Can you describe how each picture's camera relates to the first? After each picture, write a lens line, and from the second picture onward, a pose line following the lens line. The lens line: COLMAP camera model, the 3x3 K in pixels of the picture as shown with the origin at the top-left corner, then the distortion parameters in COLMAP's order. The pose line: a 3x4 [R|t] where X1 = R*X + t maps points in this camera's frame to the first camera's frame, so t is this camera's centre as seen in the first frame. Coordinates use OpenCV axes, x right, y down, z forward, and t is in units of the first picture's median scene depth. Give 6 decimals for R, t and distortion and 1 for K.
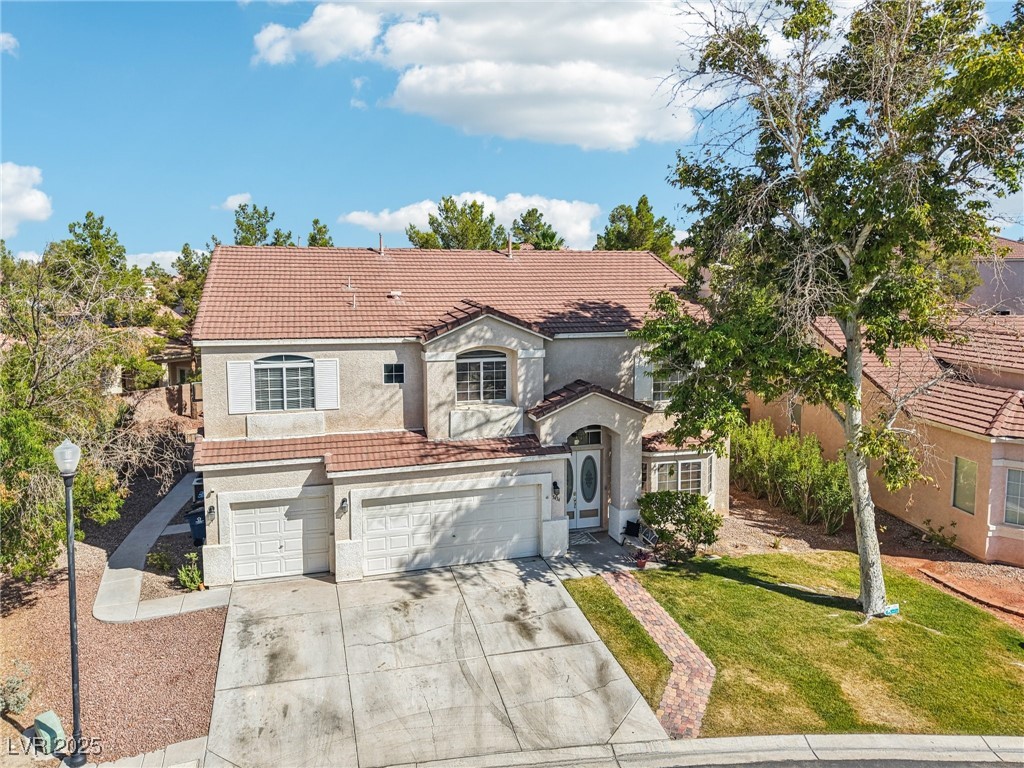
lens RADIAL K [[696.8, 0, 498.1], [0, 696.8, 360.5], [0, 0, 1]] dist [0.015054, -0.012864]
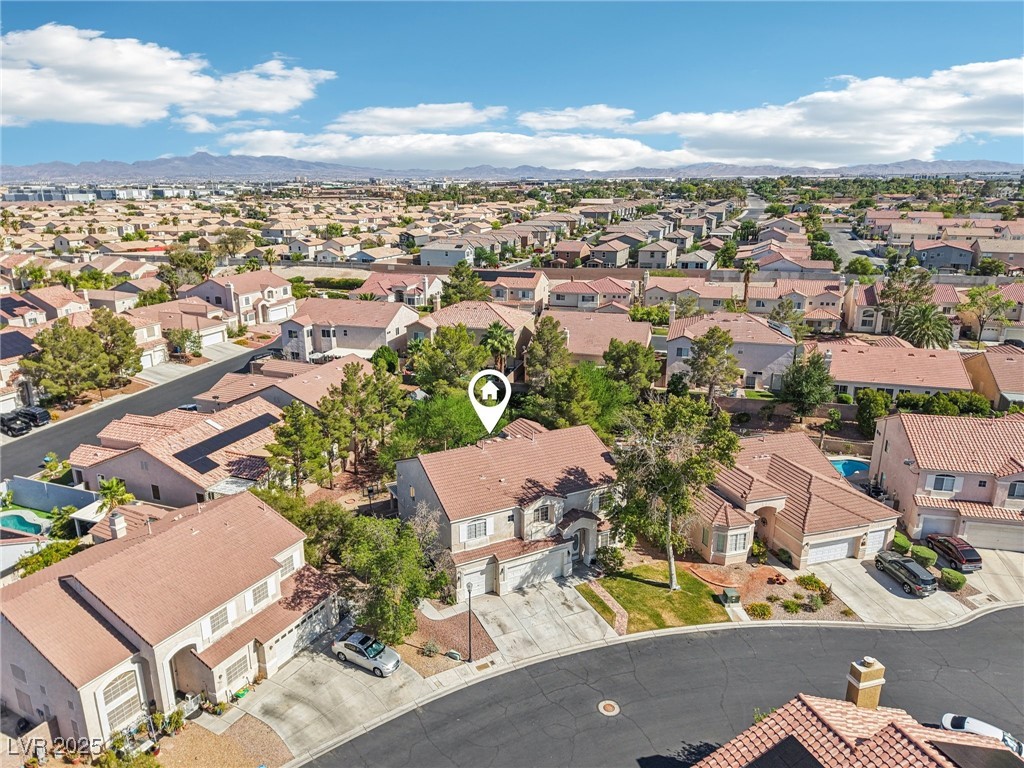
lens RADIAL K [[696.8, 0, 496.5], [0, 696.8, 354.0], [0, 0, 1]] dist [0.015054, -0.012864]
pose [[0.980605, -0.044225, 0.190939, -0.733814], [0.019604, 0.991456, 0.128959, -1.019926], [-0.195011, -0.122714, 0.973094, -1.636421]]
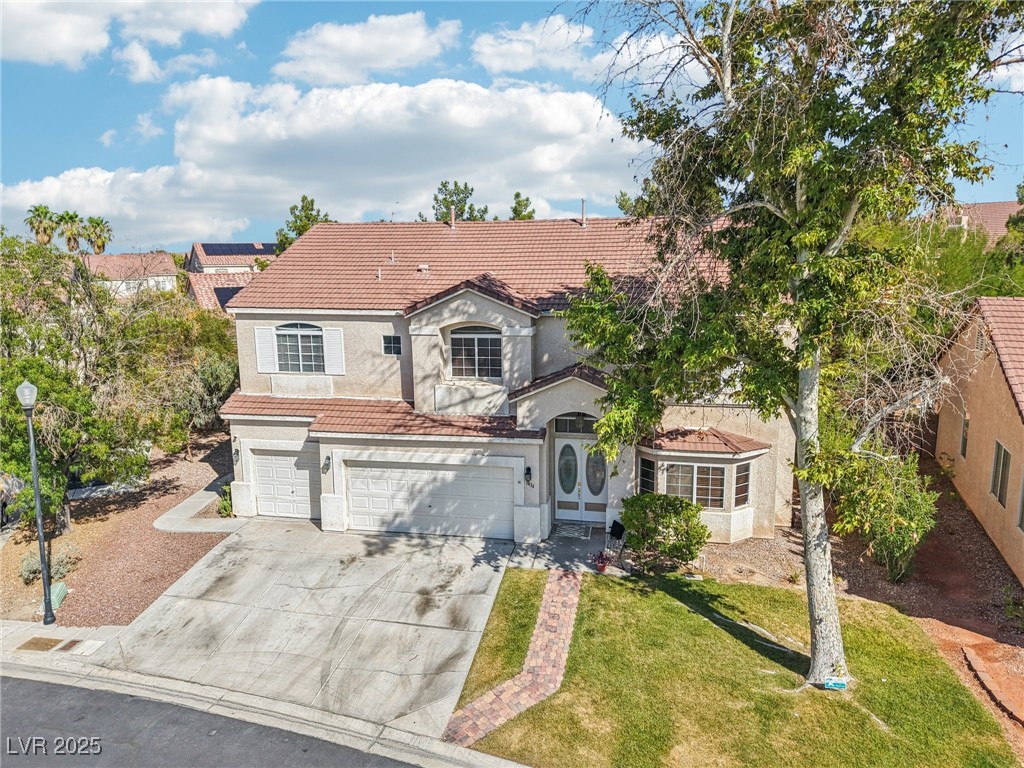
lens RADIAL K [[696.8, 0, 506.5], [0, 696.8, 390.0], [0, 0, 1]] dist [0.015054, -0.012864]
pose [[0.891414, 0.079214, -0.446214, 0.501618], [-0.041897, 0.994793, 0.092901, -0.019487], [0.451250, -0.064118, 0.890091, 0.153707]]
